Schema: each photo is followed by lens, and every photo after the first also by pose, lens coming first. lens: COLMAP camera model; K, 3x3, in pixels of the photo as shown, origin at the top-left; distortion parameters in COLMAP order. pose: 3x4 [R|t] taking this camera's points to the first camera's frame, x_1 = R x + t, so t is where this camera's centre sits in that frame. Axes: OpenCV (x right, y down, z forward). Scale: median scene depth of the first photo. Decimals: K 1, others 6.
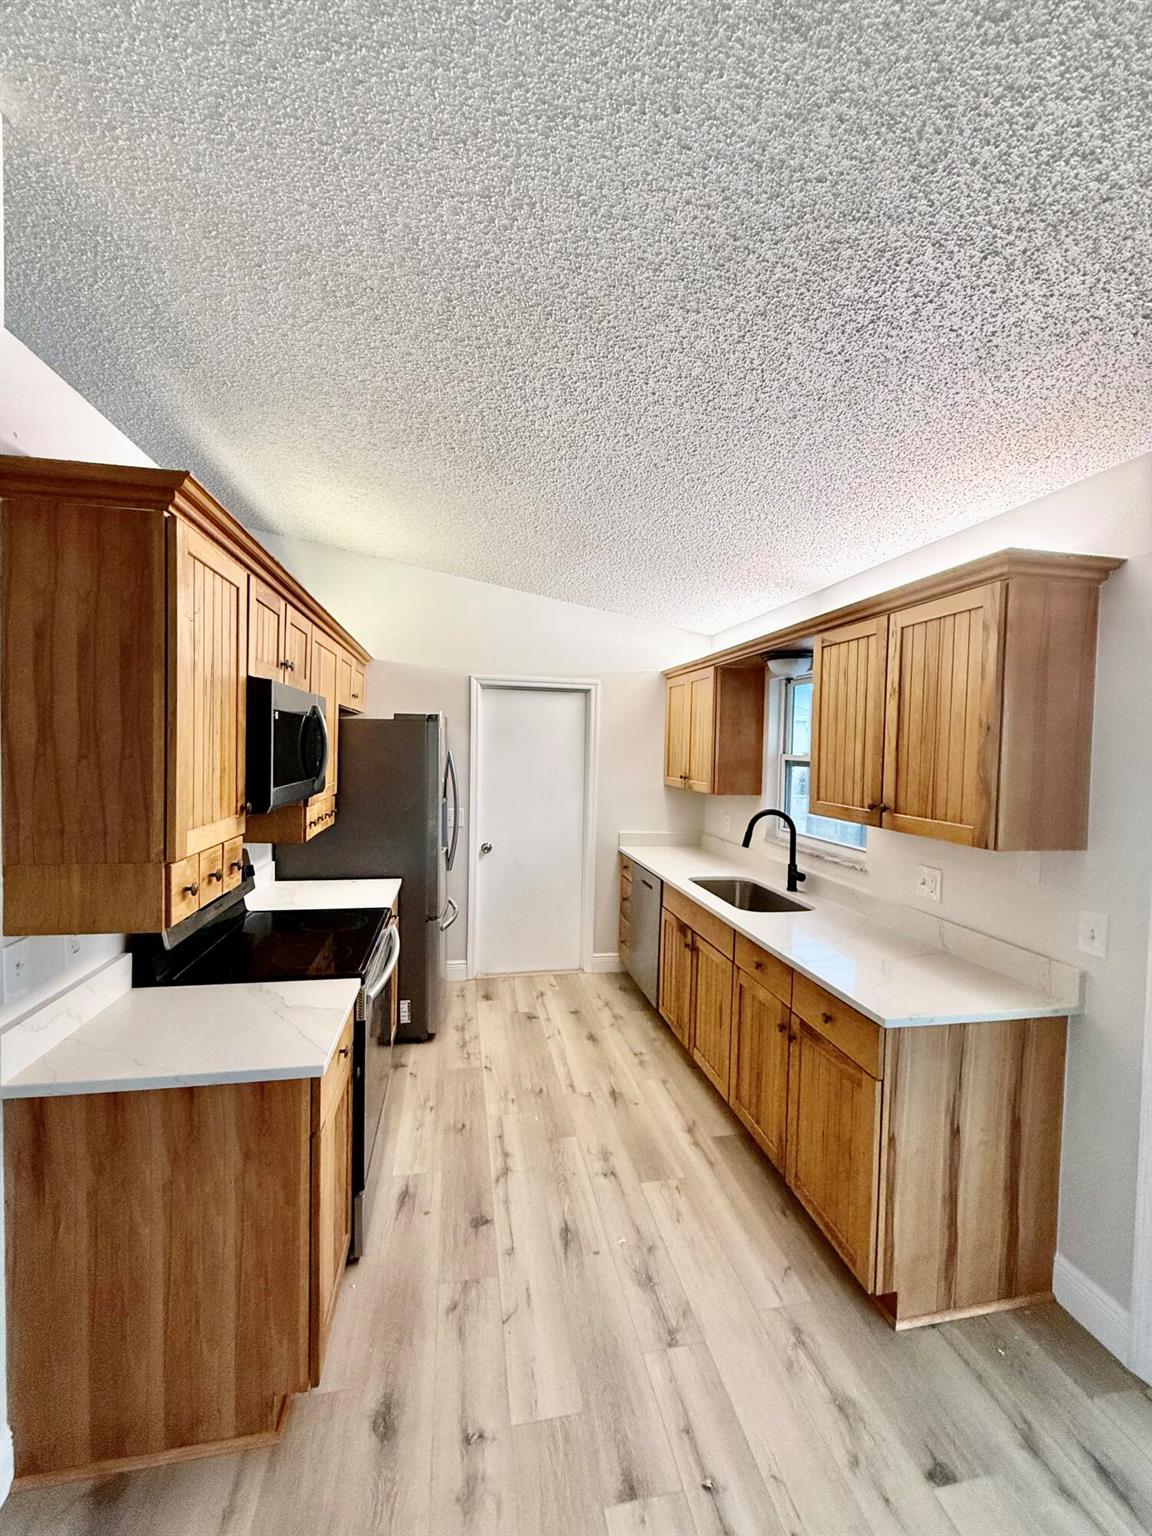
lens RADIAL K [[611.0, 0, 578.9], [0, 611.0, 764.4], [0, 0, 1]] dist [0.000414, 0.000038]
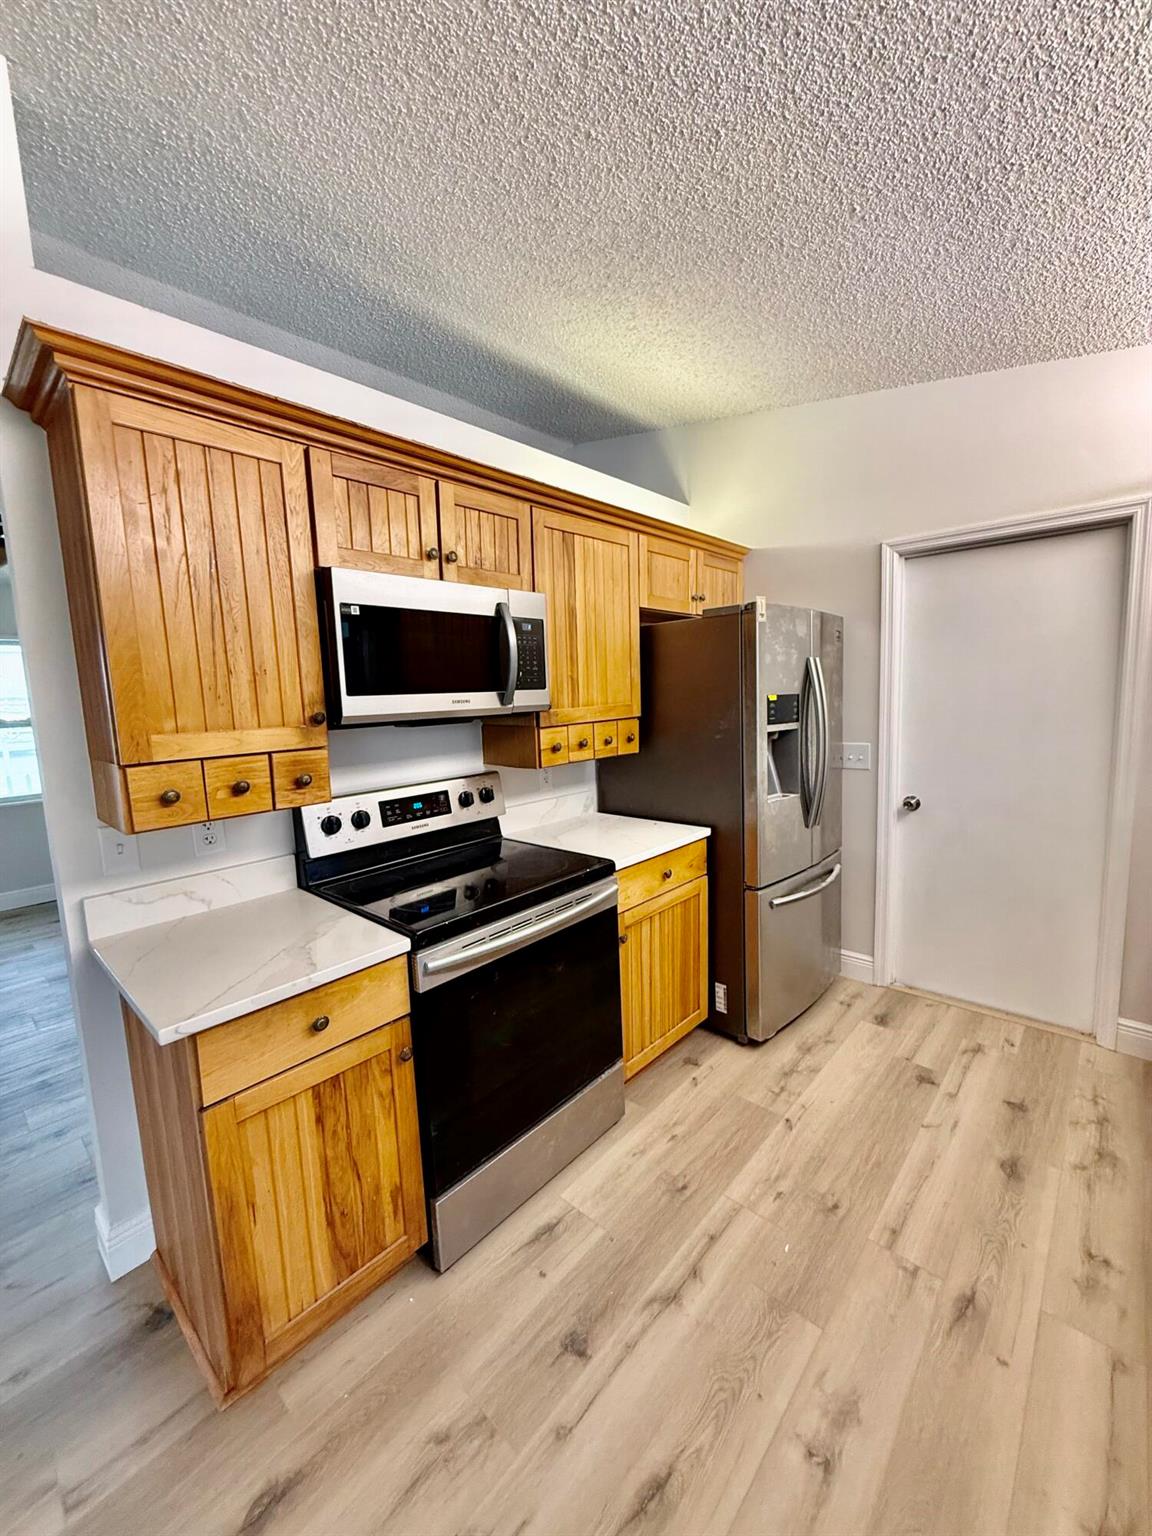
lens RADIAL K [[611.0, 0, 577.2], [0, 611.0, 763.6], [0, 0, 1]] dist [0.000414, 0.000038]
pose [[0.593800, 0.051930, -0.802935, 0.284333], [0.023202, 0.996395, 0.081601, 0.051785], [0.804278, -0.067085, 0.590454, 0.542067]]
